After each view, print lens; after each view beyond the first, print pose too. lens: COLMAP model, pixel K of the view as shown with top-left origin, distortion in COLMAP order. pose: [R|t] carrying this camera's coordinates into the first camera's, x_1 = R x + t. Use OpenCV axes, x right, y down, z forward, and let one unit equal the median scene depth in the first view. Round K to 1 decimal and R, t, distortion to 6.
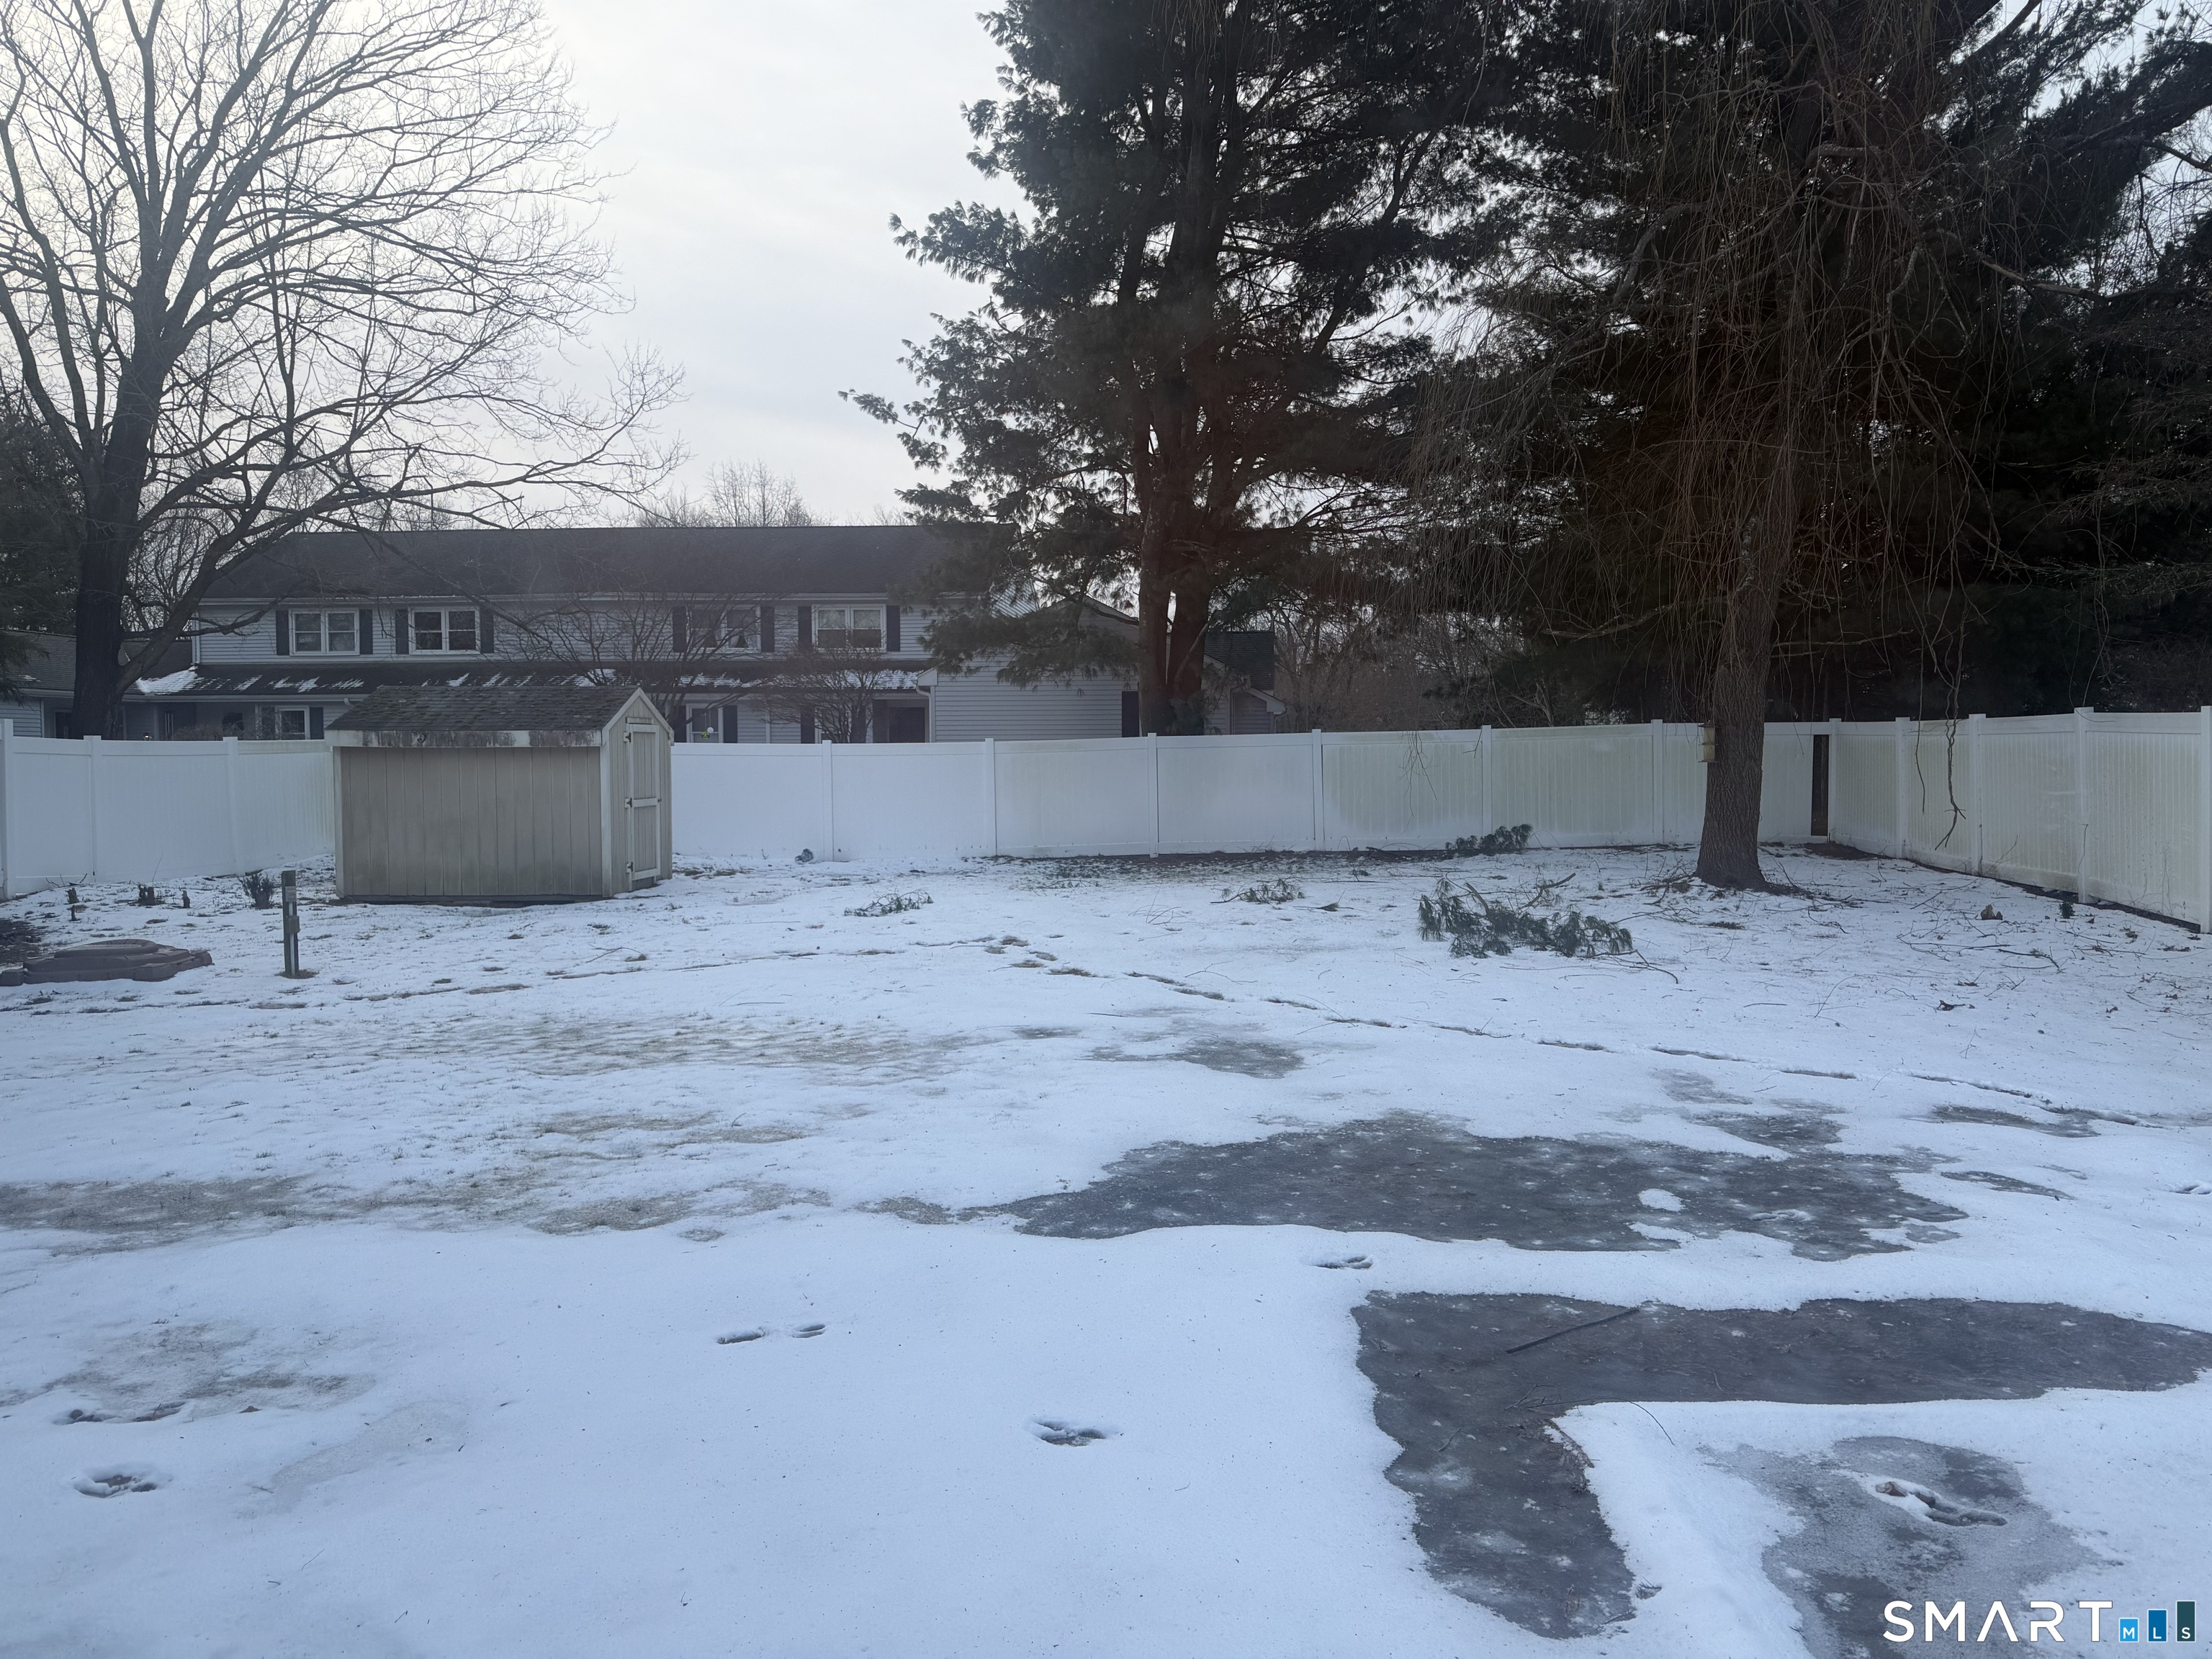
lens RADIAL K [[1546.8, 0, 1106.0], [0, 1546.8, 829.5], [0, 0, 1]] dist [-0.000149, -0.000023]
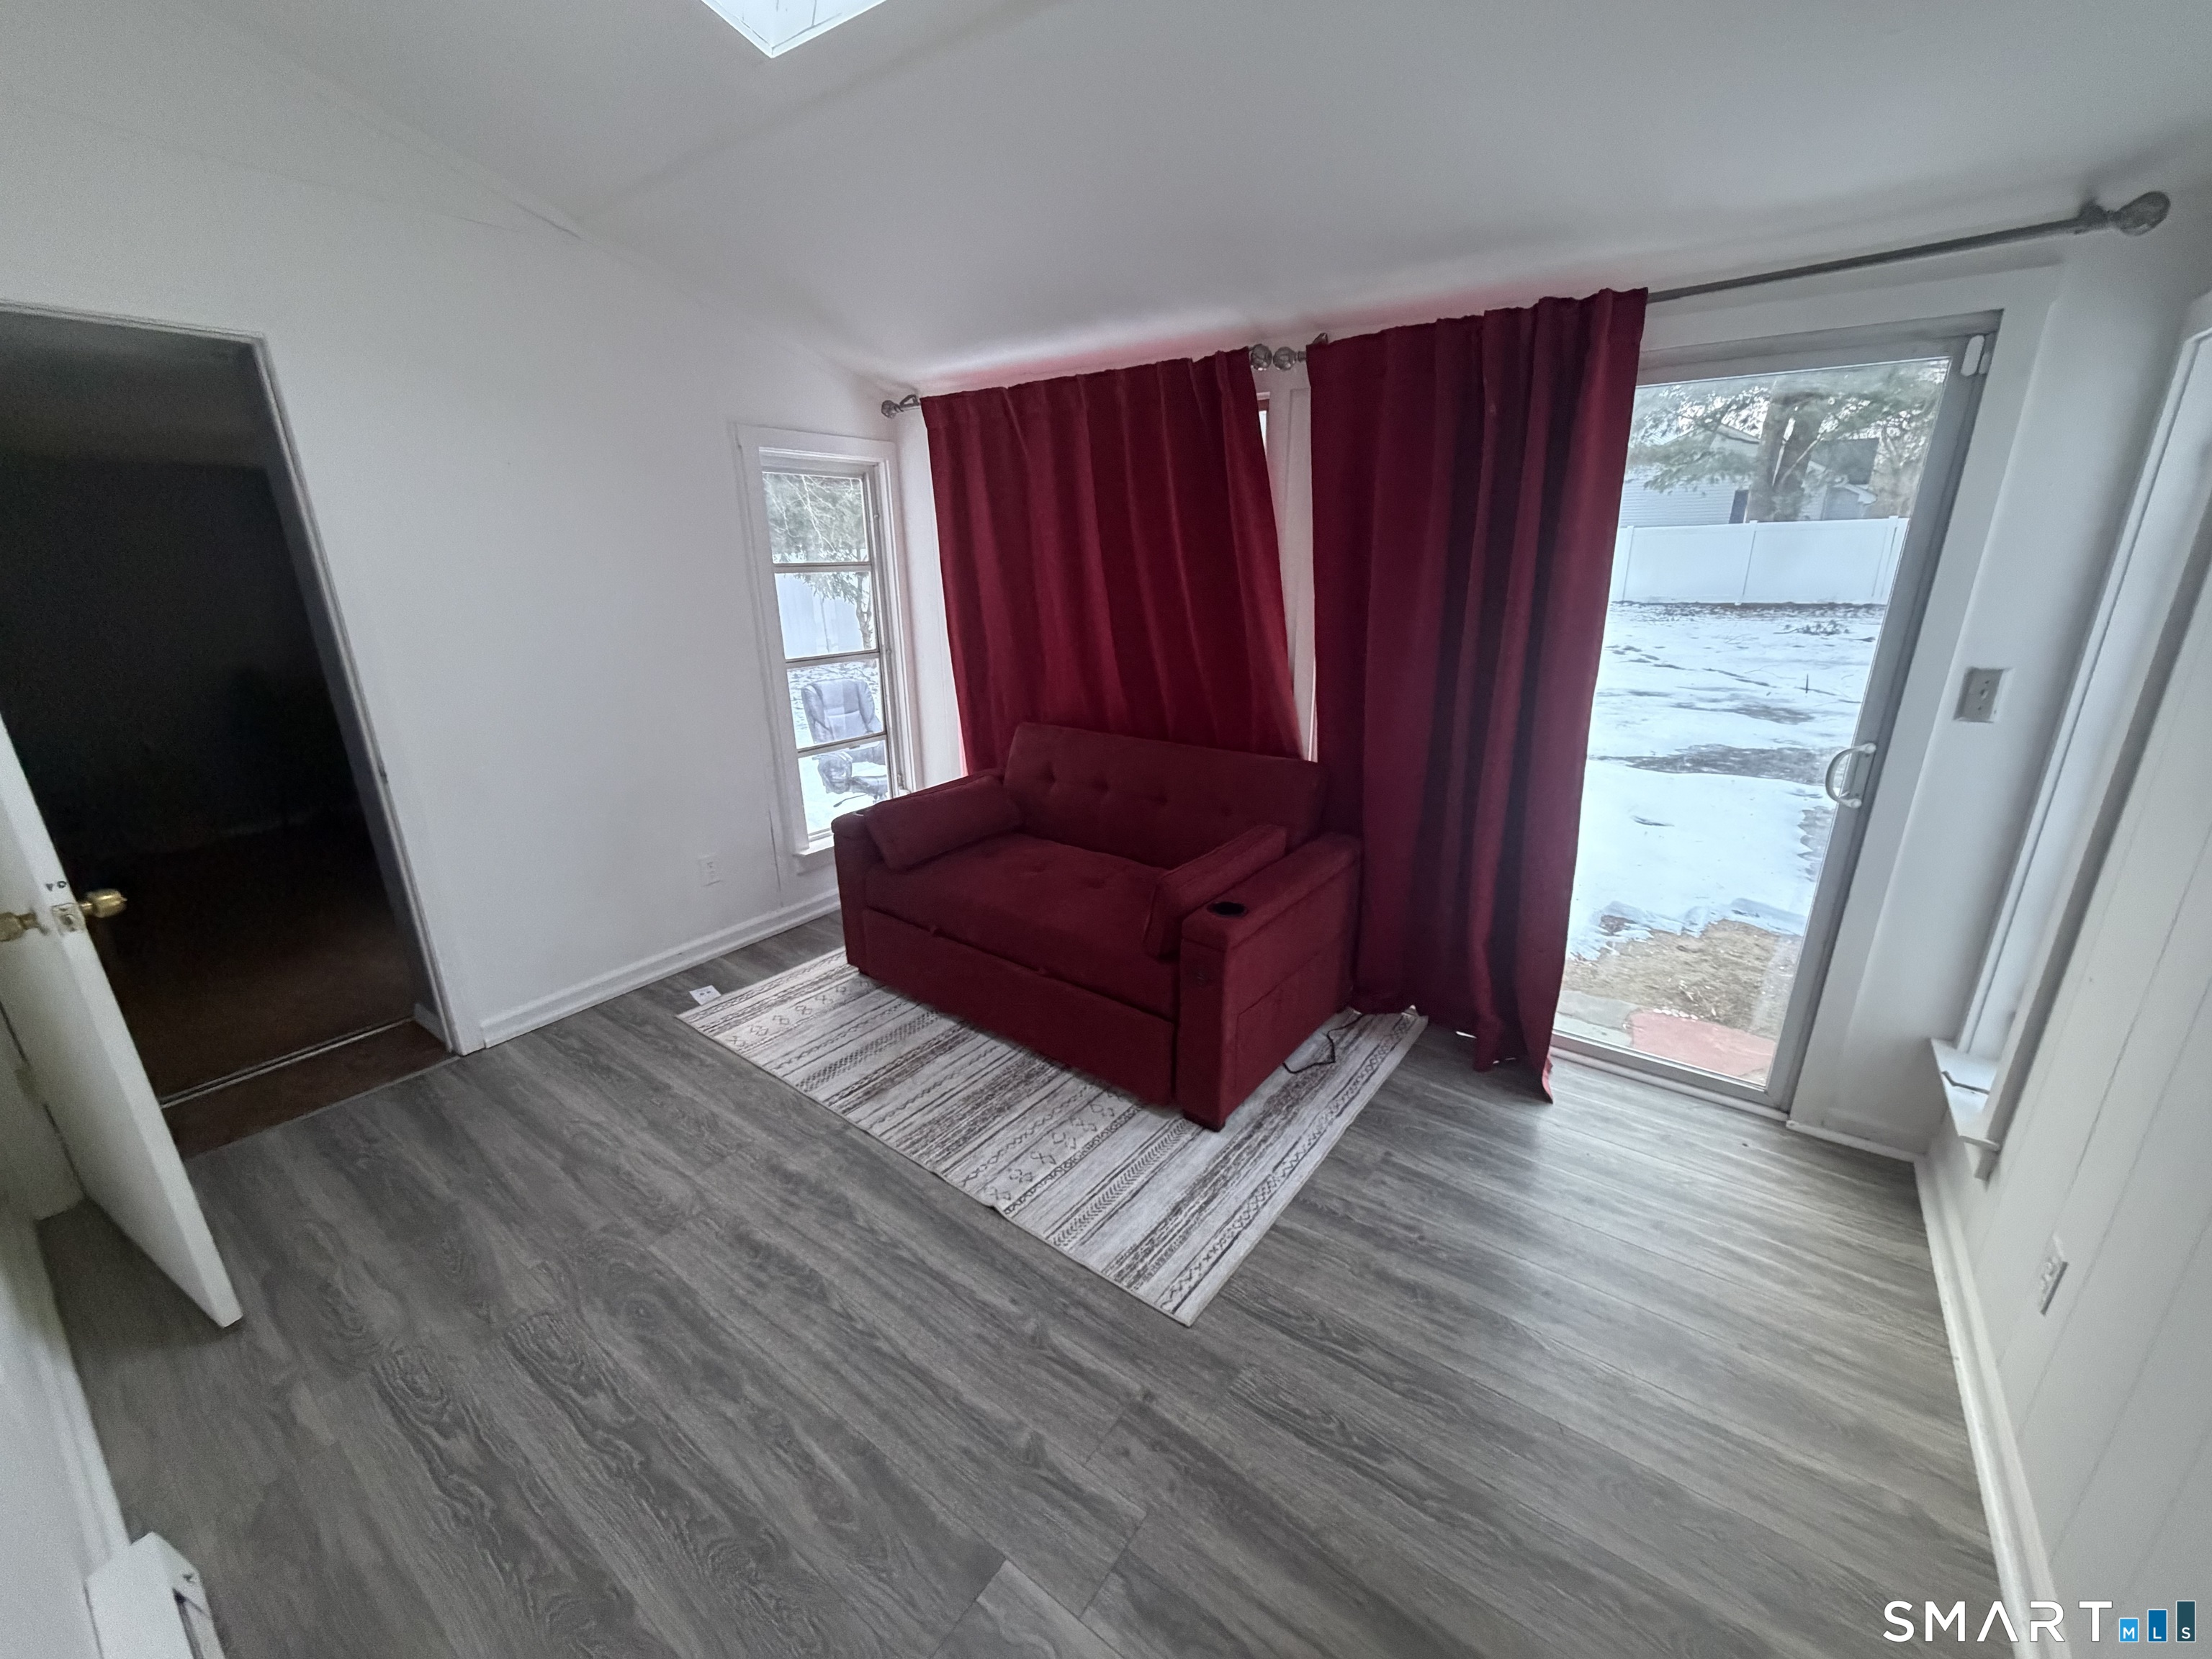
lens RADIAL K [[872.8, 0, 1106.0], [0, 872.8, 829.5], [0, 0, 1]] dist [-0.002026, -0.000236]
pose [[0.835258, 0.165727, -0.524289, -0.002716], [-0.016770, 0.960732, 0.276970, 0.002837], [0.549602, -0.222550, 0.805238, -0.117000]]
